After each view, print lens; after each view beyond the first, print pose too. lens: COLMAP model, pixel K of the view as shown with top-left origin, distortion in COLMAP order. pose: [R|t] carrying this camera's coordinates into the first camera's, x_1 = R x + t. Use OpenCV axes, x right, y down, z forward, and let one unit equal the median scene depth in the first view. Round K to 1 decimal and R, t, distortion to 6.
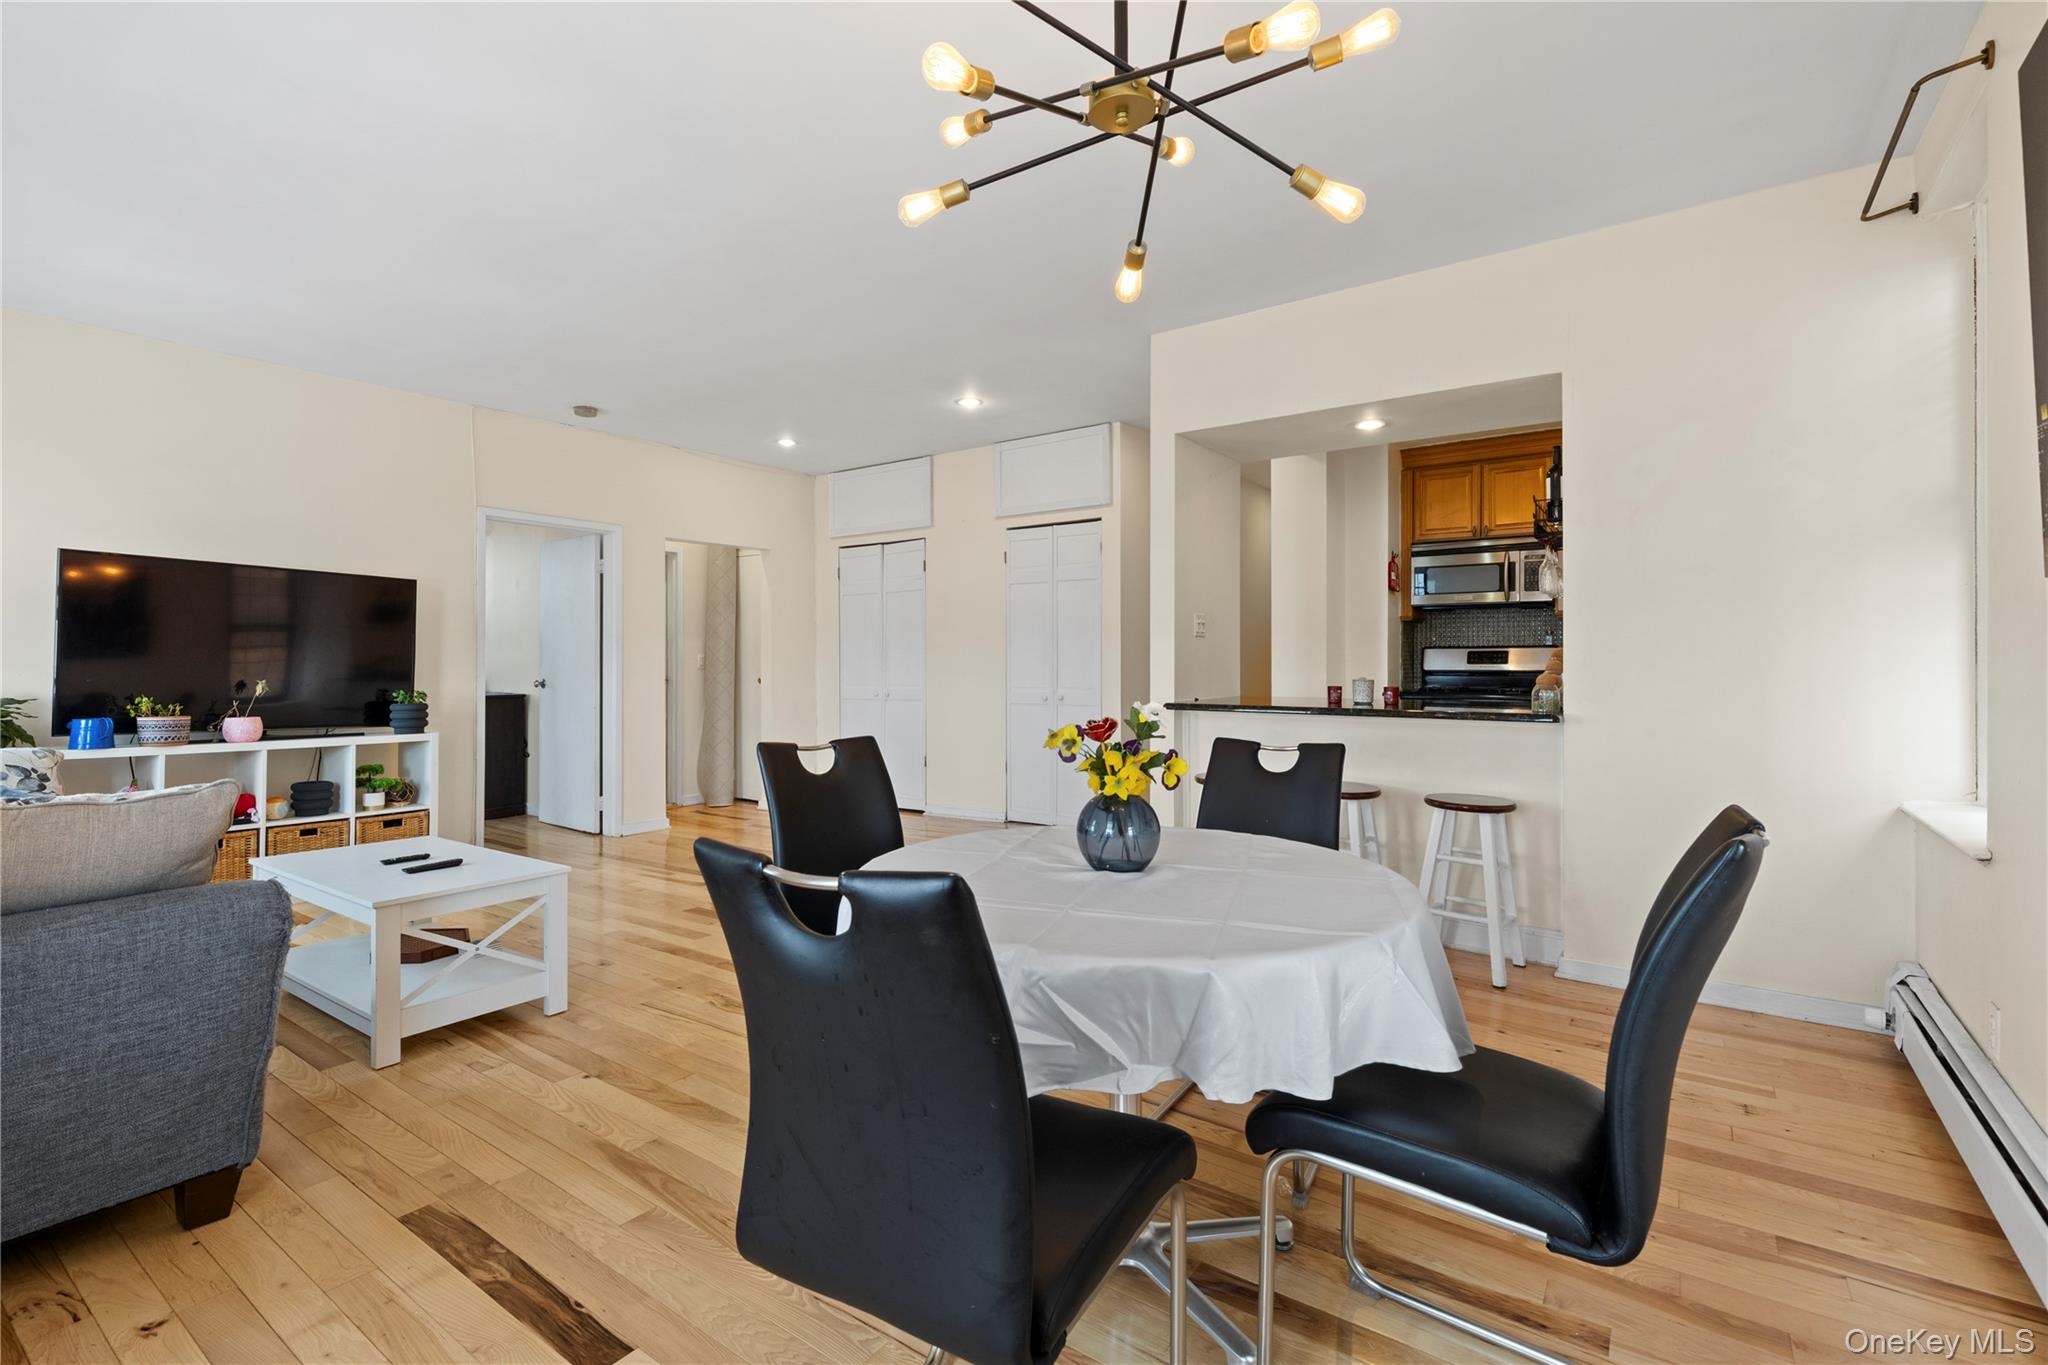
lens RADIAL K [[926.2, 0, 1011.2], [0, 926.2, 679.8], [0, 0, 1]] dist [0.006411, -0.001576]
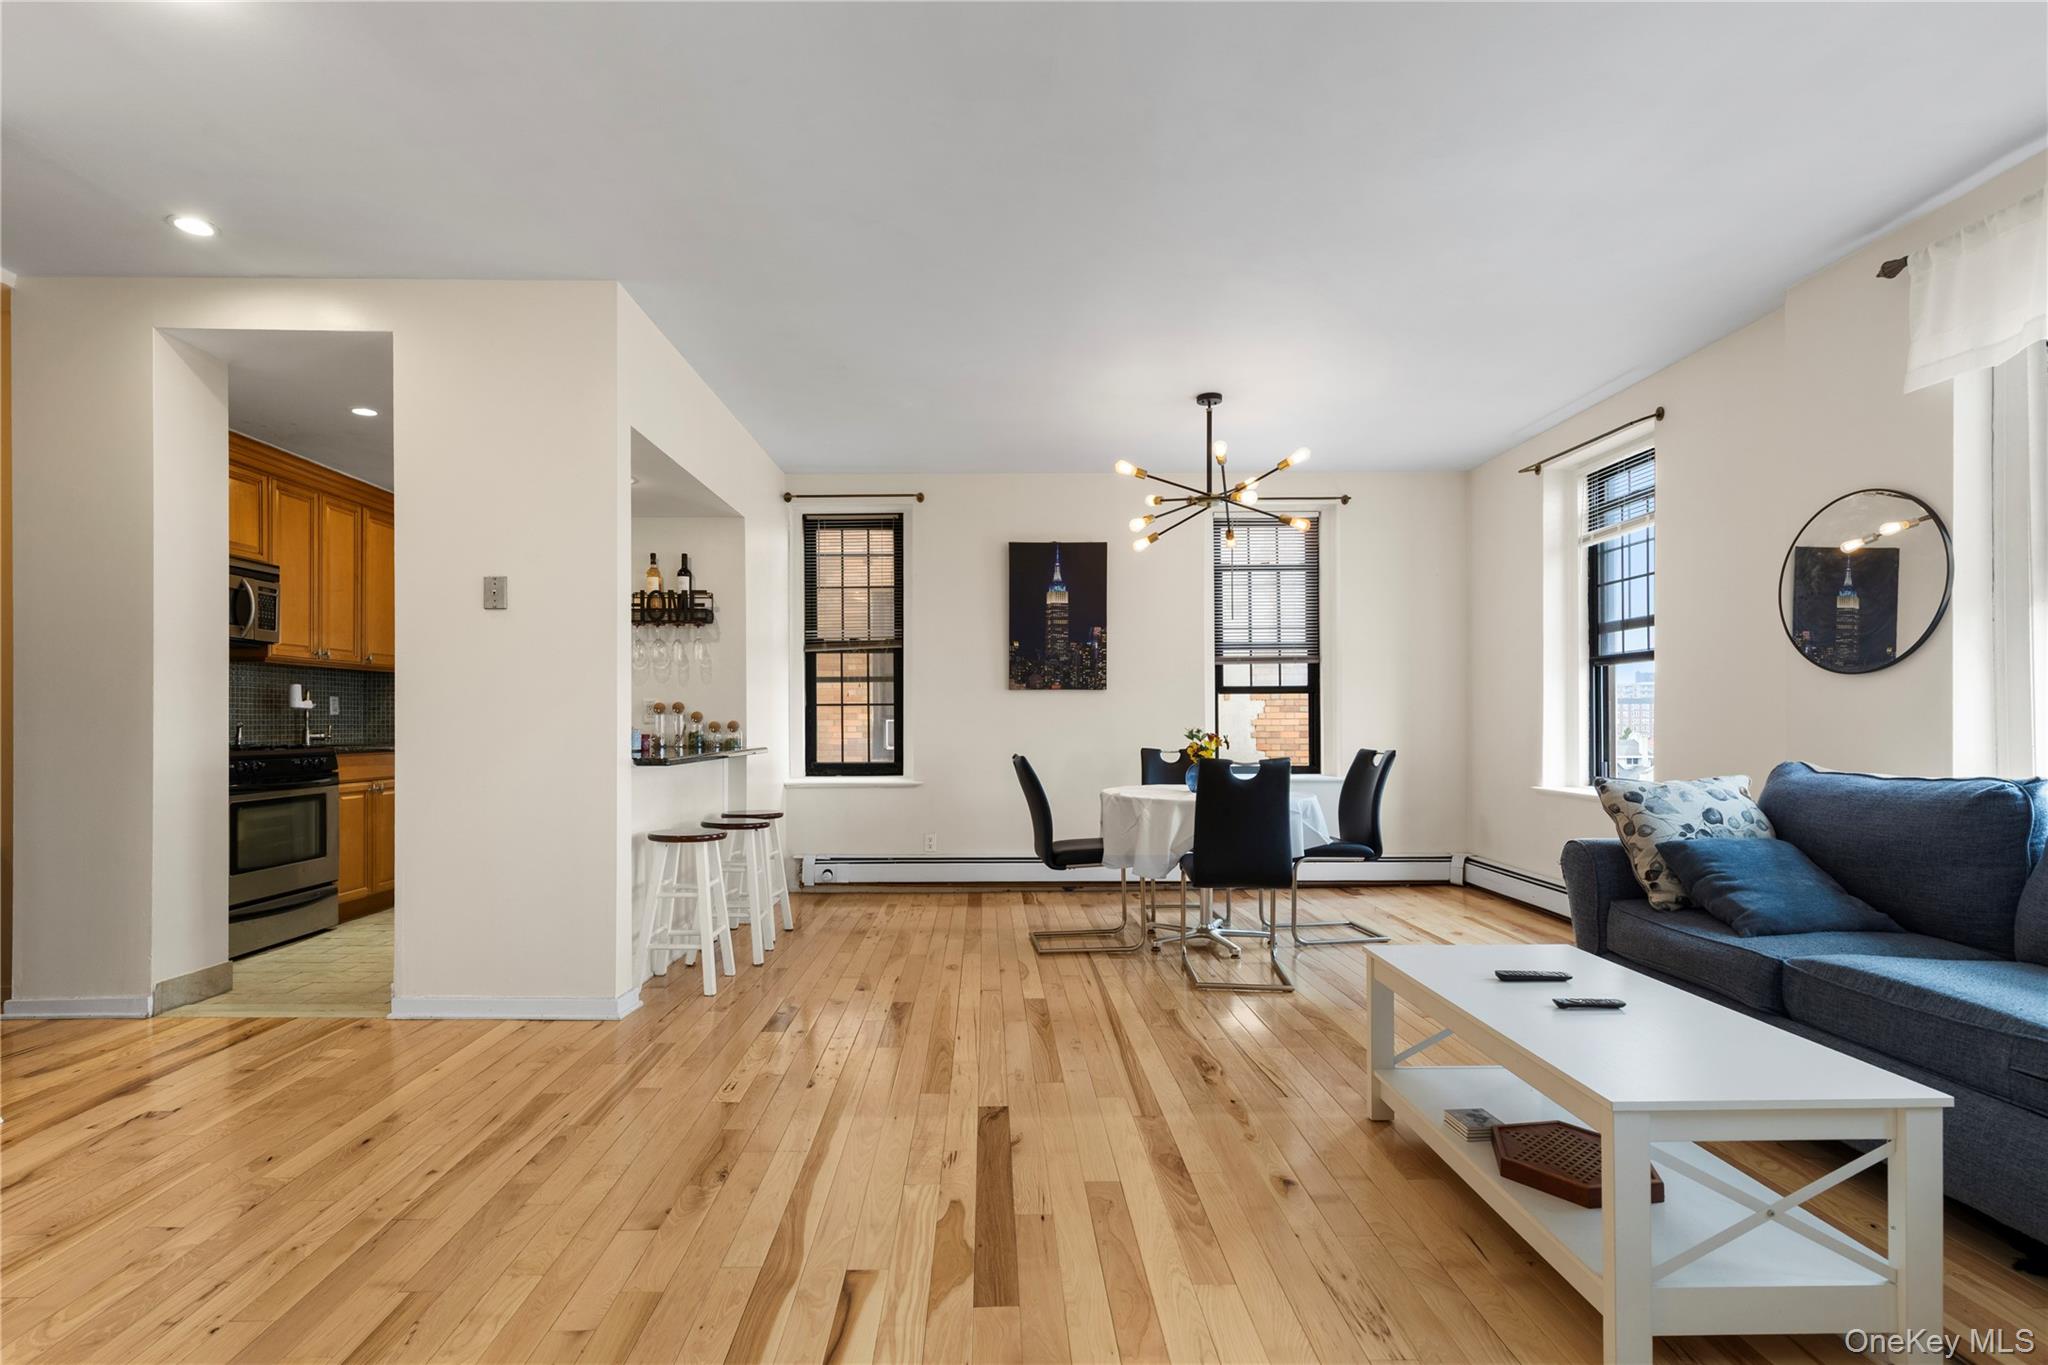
lens RADIAL K [[926.2, 0, 998.2], [0, 926.2, 719.5], [0, 0, 1]] dist [0.006411, -0.001576]
pose [[-0.591911, 0.001677, 0.806002, -0.639085], [0.016834, 0.999805, 0.010282, -0.012130], [-0.805827, 0.019655, -0.591824, 1.173756]]
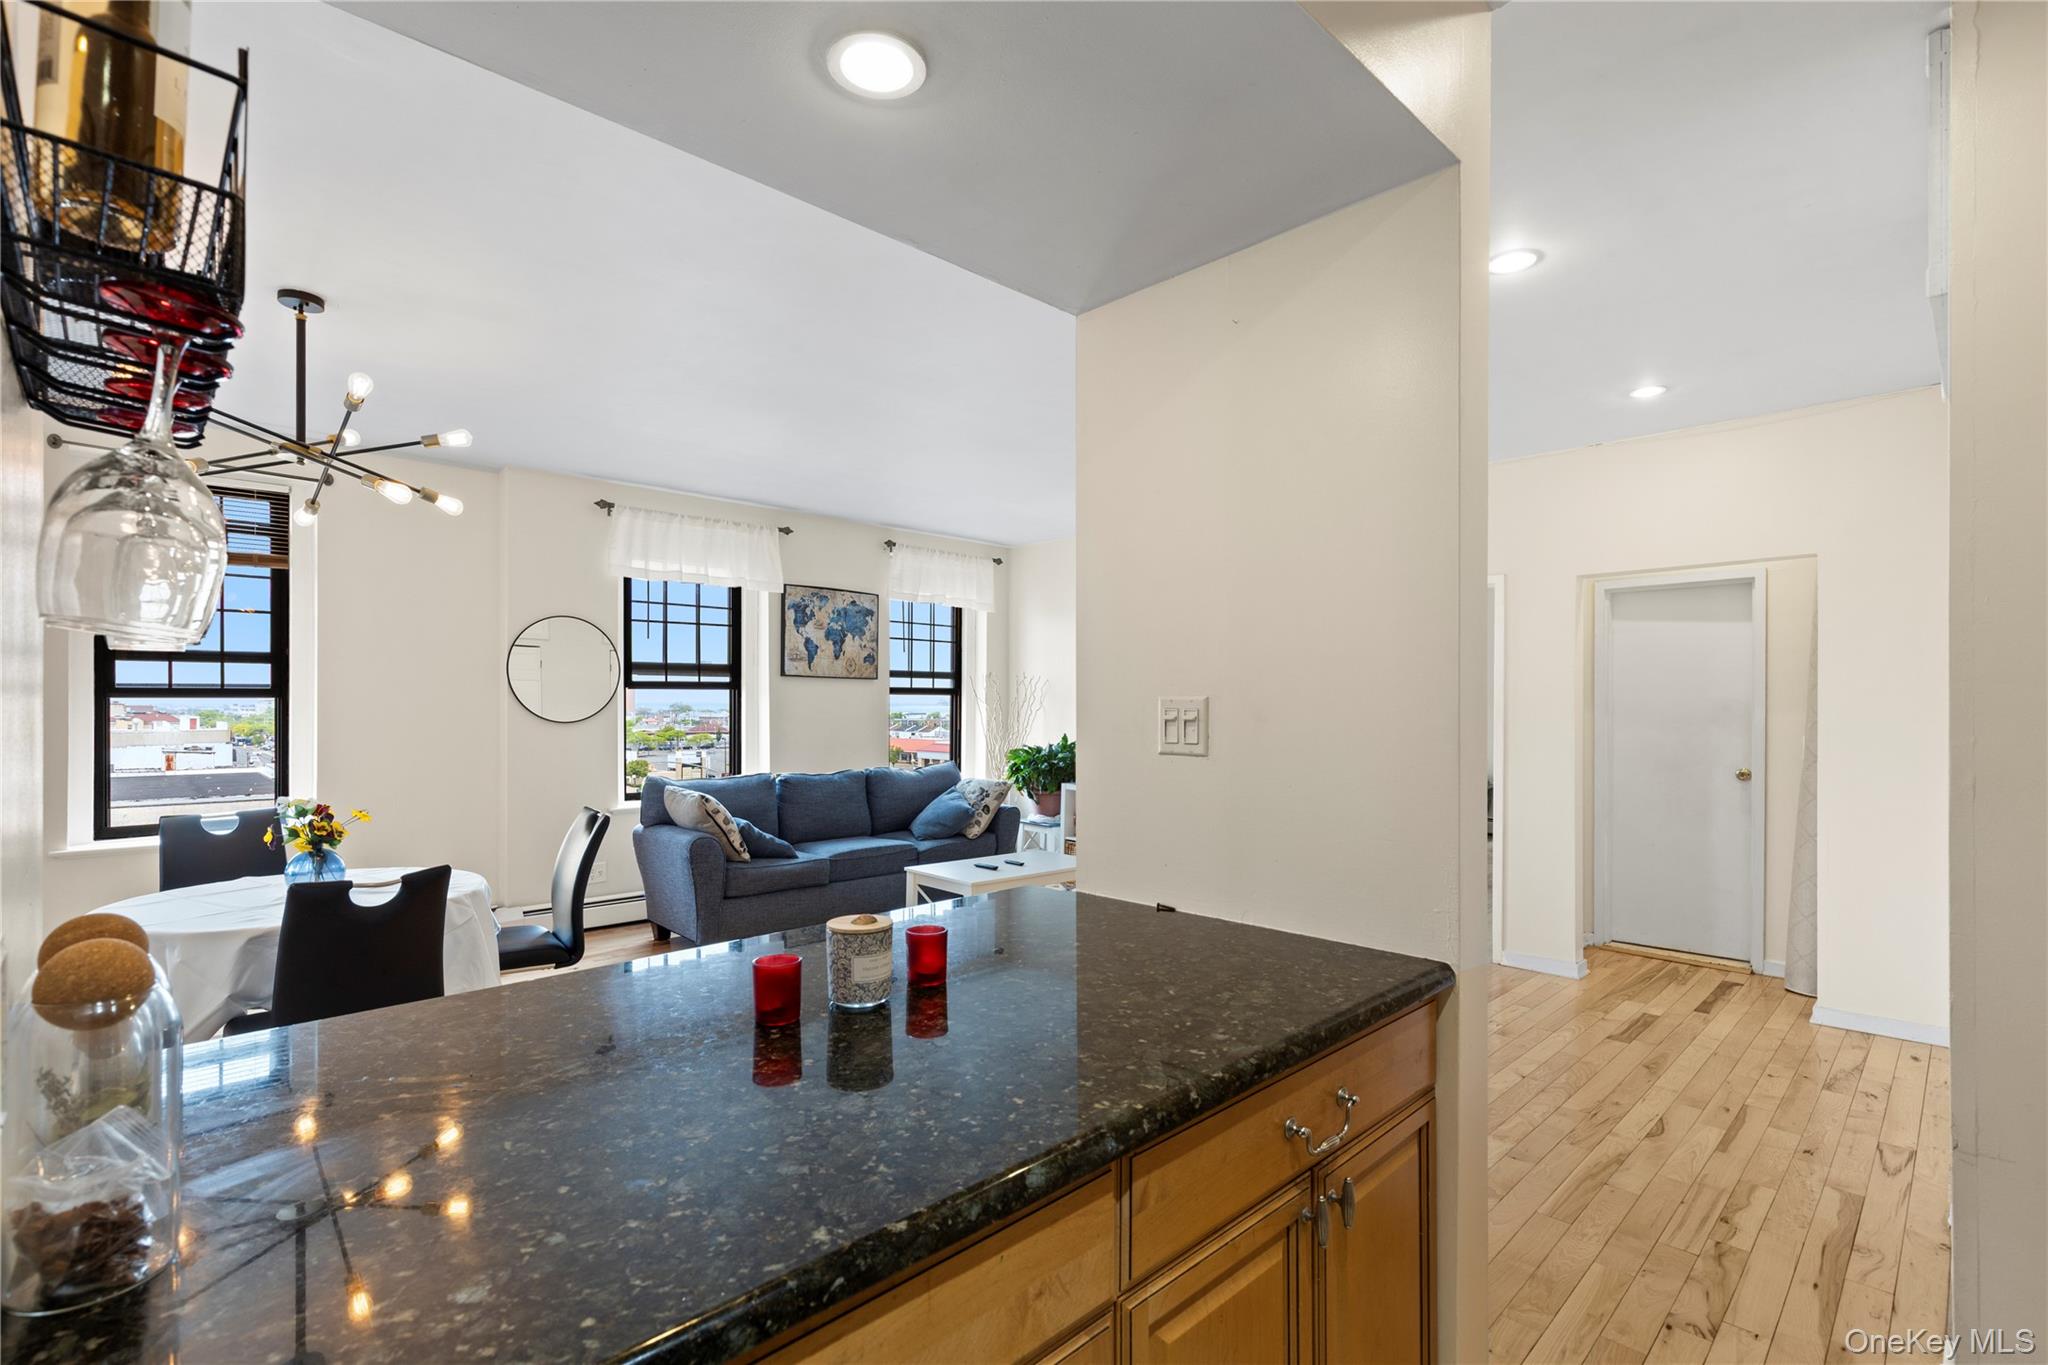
lens RADIAL K [[926.2, 0, 1003.7], [0, 926.2, 702.6], [0, 0, 1]] dist [0.006411, -0.001576]
pose [[-0.192594, -0.002135, -0.981276, 0.610518], [-0.017211, 0.999851, 0.001203, -0.065663], [0.981128, 0.017120, -0.192602, 1.019578]]
